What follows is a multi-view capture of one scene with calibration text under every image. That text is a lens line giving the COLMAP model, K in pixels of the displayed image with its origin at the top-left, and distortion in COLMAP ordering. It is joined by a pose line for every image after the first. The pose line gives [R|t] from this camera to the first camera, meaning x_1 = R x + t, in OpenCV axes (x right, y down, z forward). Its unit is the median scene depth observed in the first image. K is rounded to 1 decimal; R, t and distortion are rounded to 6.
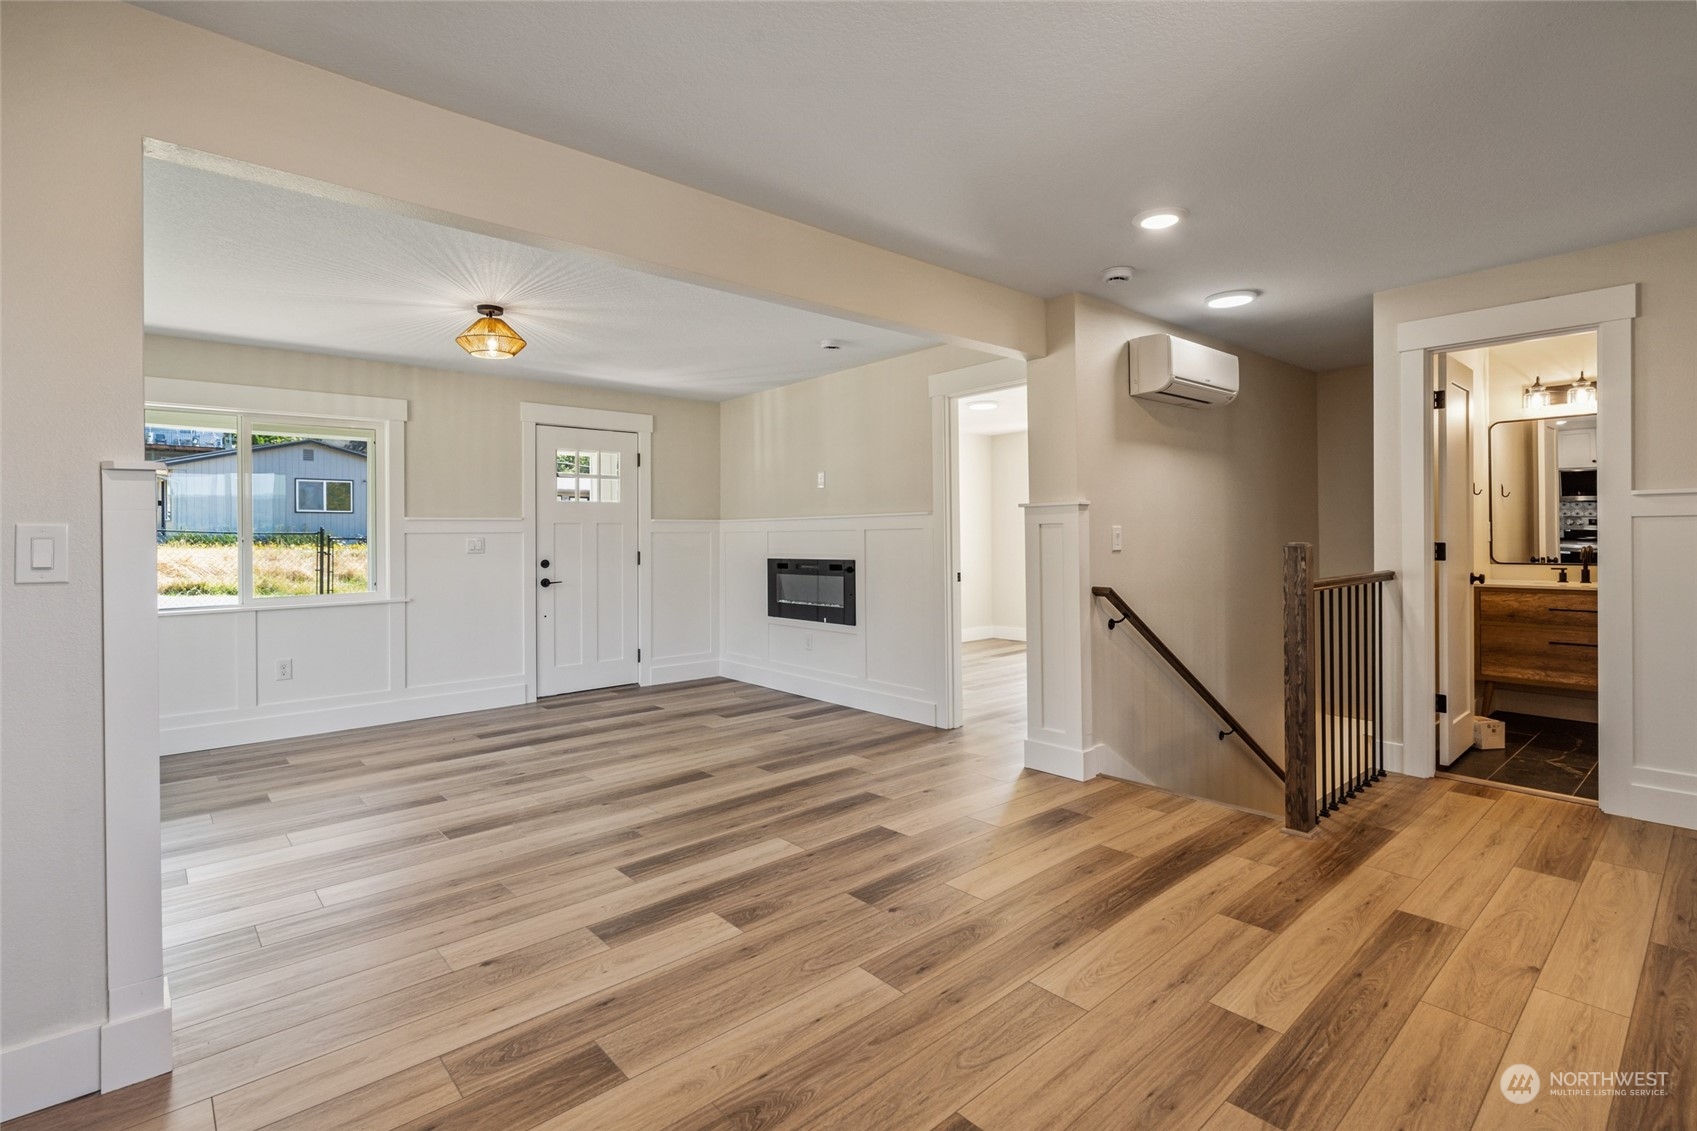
lens RADIAL K [[789.7, 0, 886.6], [0, 789.7, 535.6], [0, 0, 1]] dist [-0.003166, 0.001762]
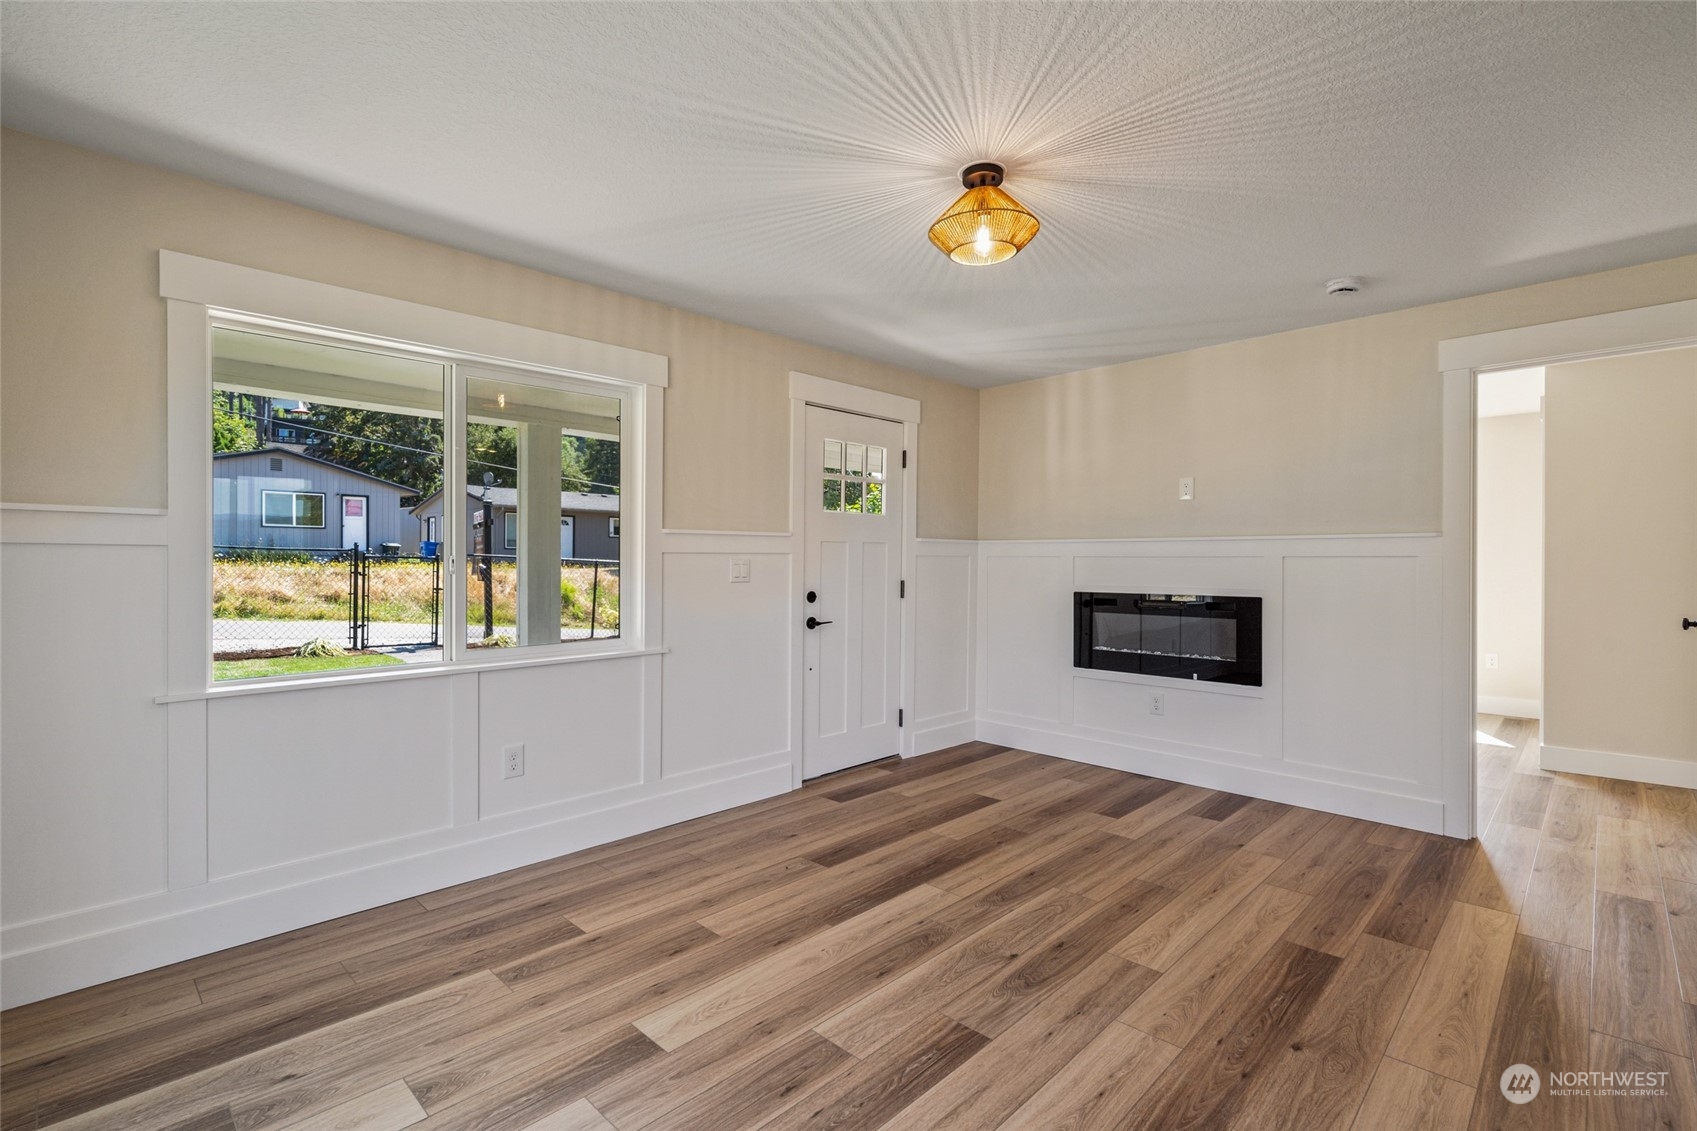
lens RADIAL K [[789.7, 0, 906.4], [0, 789.7, 563.1], [0, 0, 1]] dist [-0.003166, 0.001762]
pose [[0.998103, 0.013391, 0.060100, -0.439854], [-0.013614, 0.999902, 0.003305, 0.001513], [-0.060050, -0.004117, 0.998187, 0.306124]]
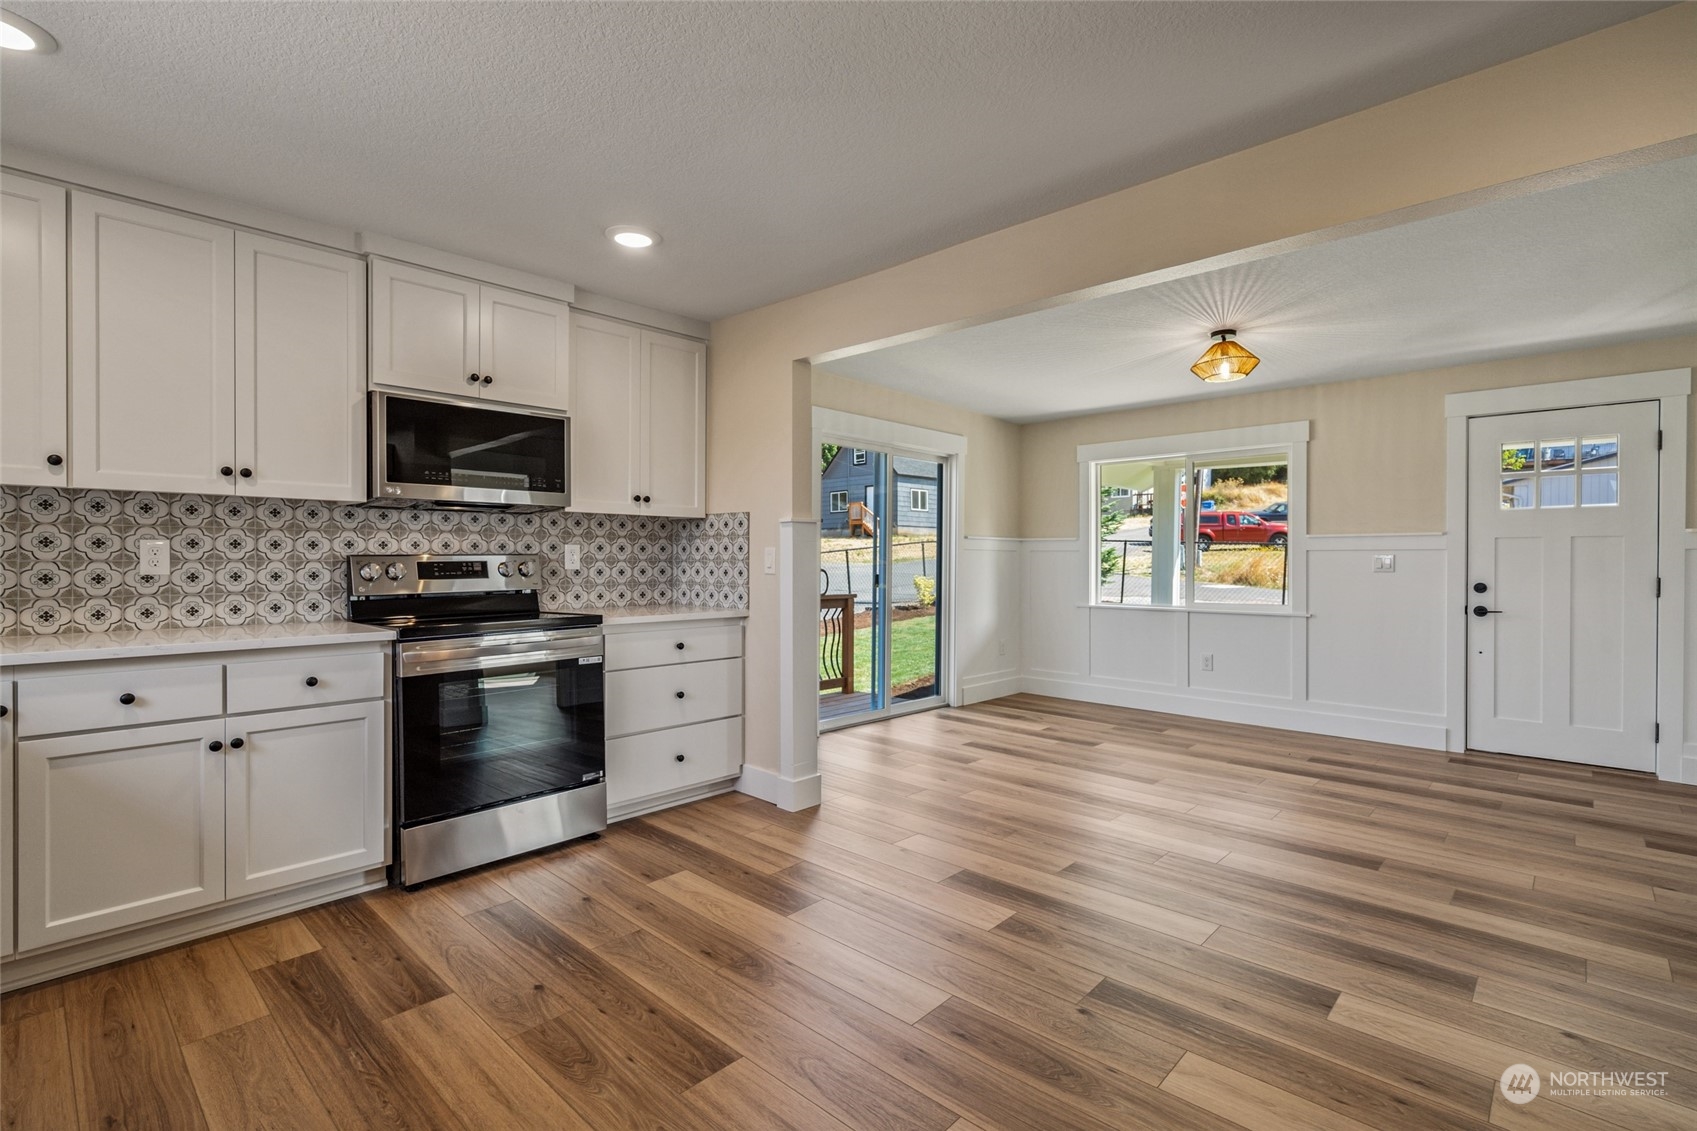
lens RADIAL K [[789.7, 0, 839.9], [0, 789.7, 557.3], [0, 0, 1]] dist [-0.003166, 0.001762]
pose [[0.062140, 0.009646, -0.998021, 0.379073], [-0.001312, 0.999953, 0.009583, -0.002713], [0.998067, 0.000713, 0.062150, 0.326887]]
